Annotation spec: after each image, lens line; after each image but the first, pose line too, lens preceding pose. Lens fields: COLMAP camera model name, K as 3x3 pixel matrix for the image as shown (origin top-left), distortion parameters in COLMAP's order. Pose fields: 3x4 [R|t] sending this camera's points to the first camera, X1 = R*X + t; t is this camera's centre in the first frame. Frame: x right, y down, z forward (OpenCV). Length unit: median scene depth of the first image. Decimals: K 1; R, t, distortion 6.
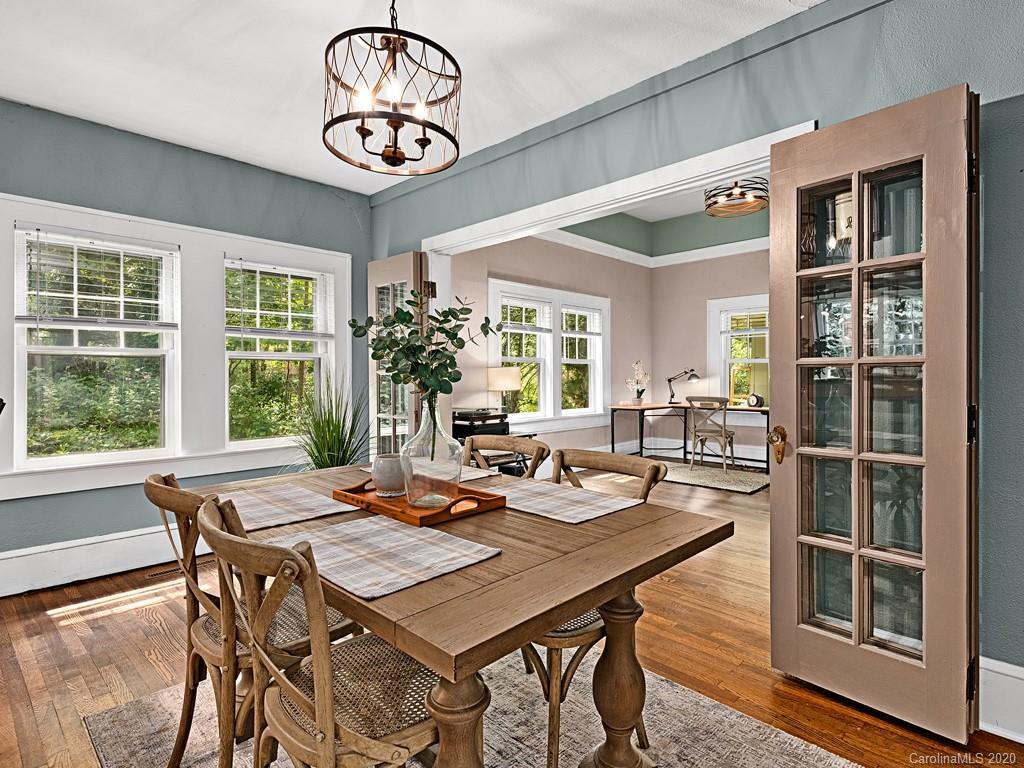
lens RADIAL K [[532.9, 0, 513.5], [0, 532.9, 372.0], [0, 0, 1]] dist [-0.001695, -0.000076]
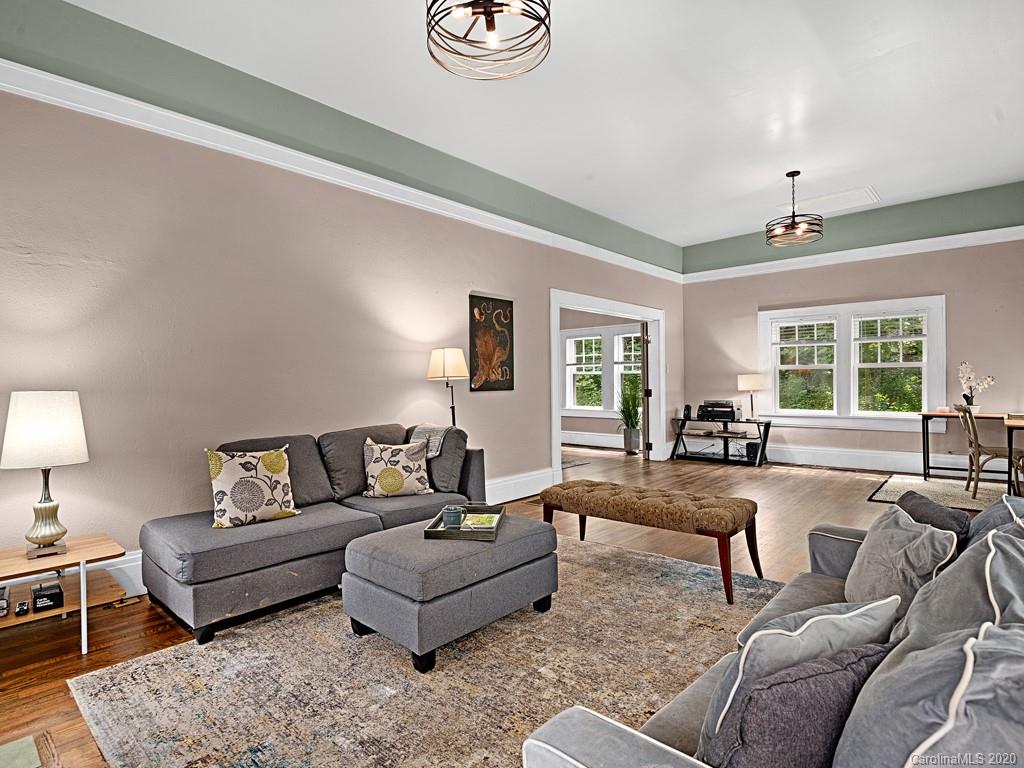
lens RADIAL K [[551.0, 0, 529.4], [0, 551.0, 386.1], [0, 0, 1]] dist [-0.002659, -0.000259]
pose [[0.046834, 0.011631, -0.998835, 1.099262], [0.014522, 0.999819, 0.012323, -0.003174], [0.998797, -0.015082, 0.046657, 0.243839]]
